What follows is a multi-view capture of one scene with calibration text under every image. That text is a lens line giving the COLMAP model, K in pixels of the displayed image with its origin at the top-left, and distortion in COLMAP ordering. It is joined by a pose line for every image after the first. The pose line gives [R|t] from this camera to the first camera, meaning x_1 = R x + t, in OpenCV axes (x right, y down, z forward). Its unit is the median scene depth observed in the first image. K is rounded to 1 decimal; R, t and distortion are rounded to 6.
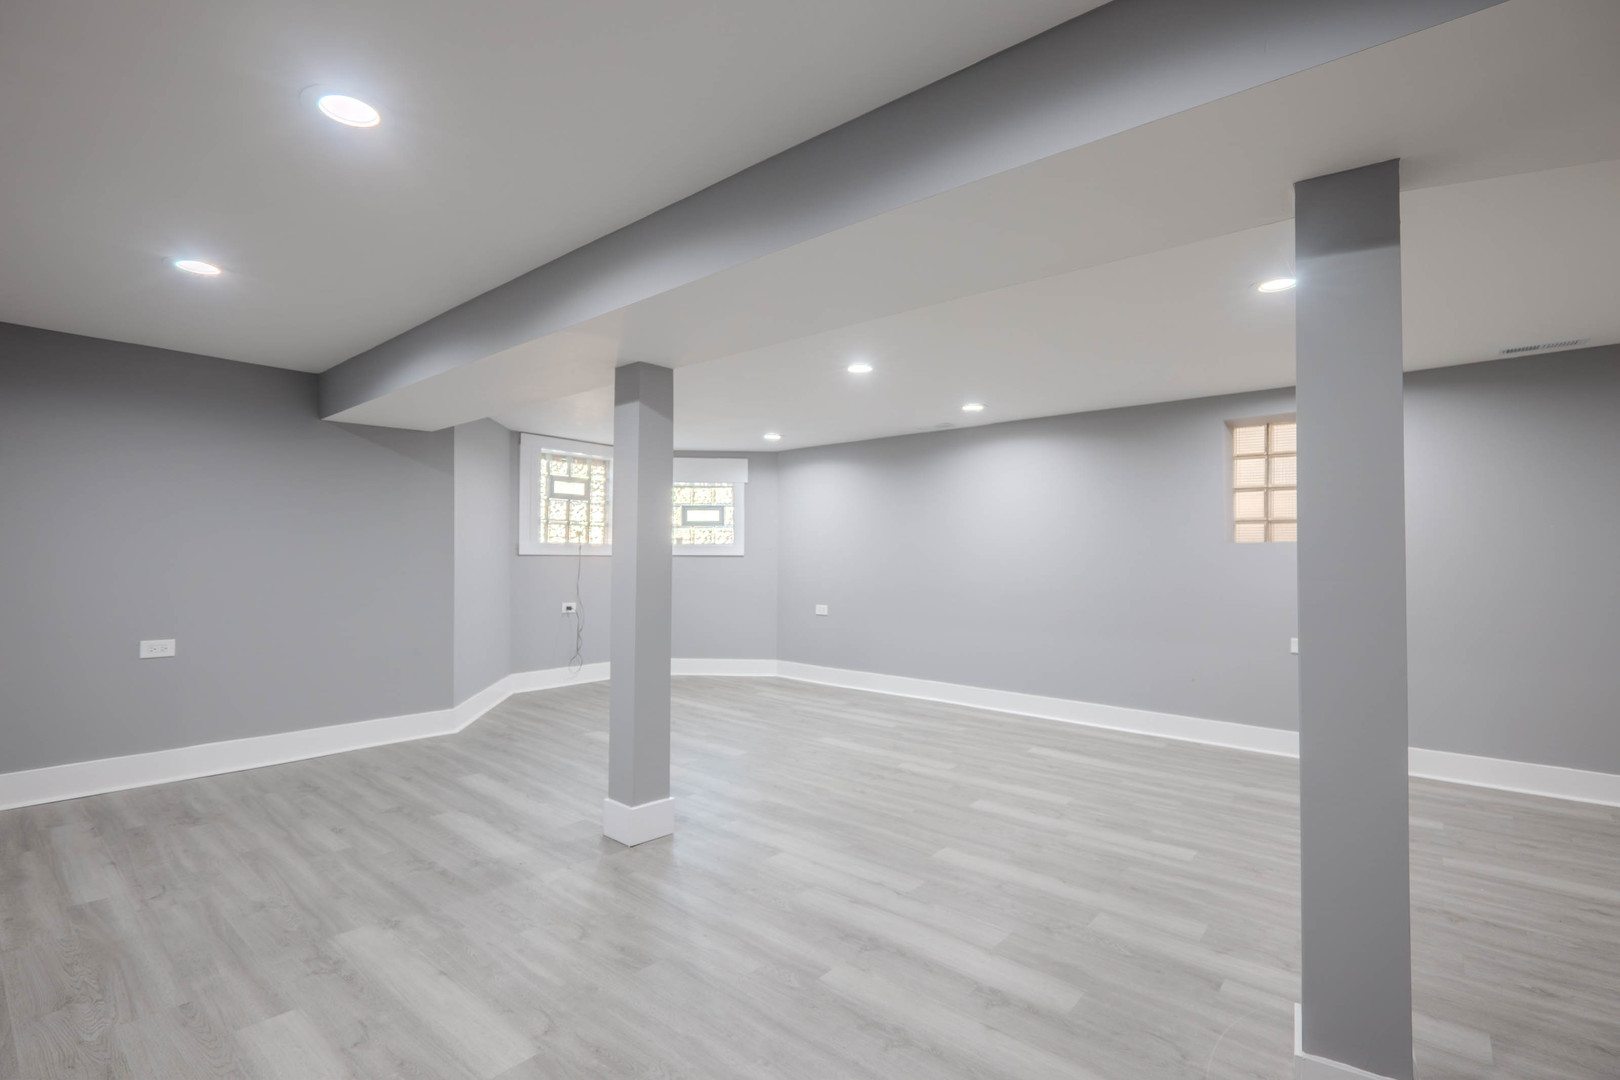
lens RADIAL K [[741.4, 0, 808.5], [0, 741.4, 544.9], [0, 0, 1]] dist [-0.003510, -0.000437]
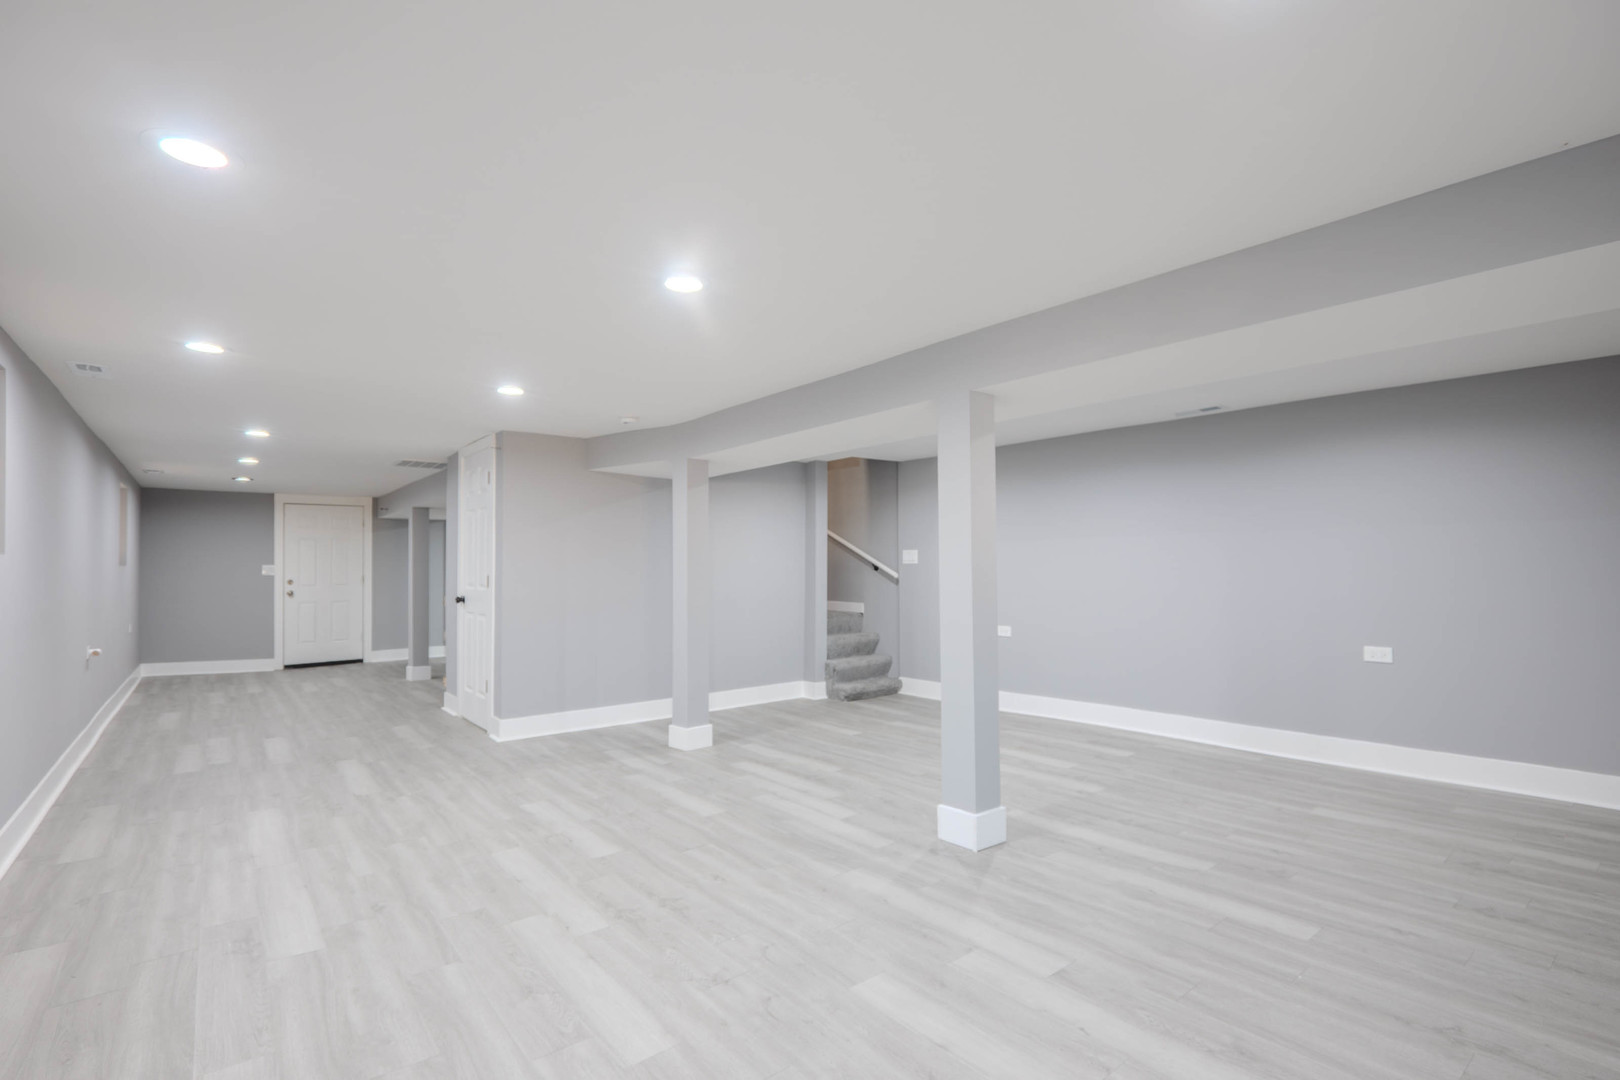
lens RADIAL K [[741.4, 0, 805.2], [0, 741.4, 549.3], [0, 0, 1]] dist [-0.003510, -0.000437]
pose [[-0.979177, 0.006947, 0.202887, -0.222212], [-0.003180, 0.998767, -0.049544, 0.031628], [-0.202981, -0.049157, -0.977948, 2.175308]]
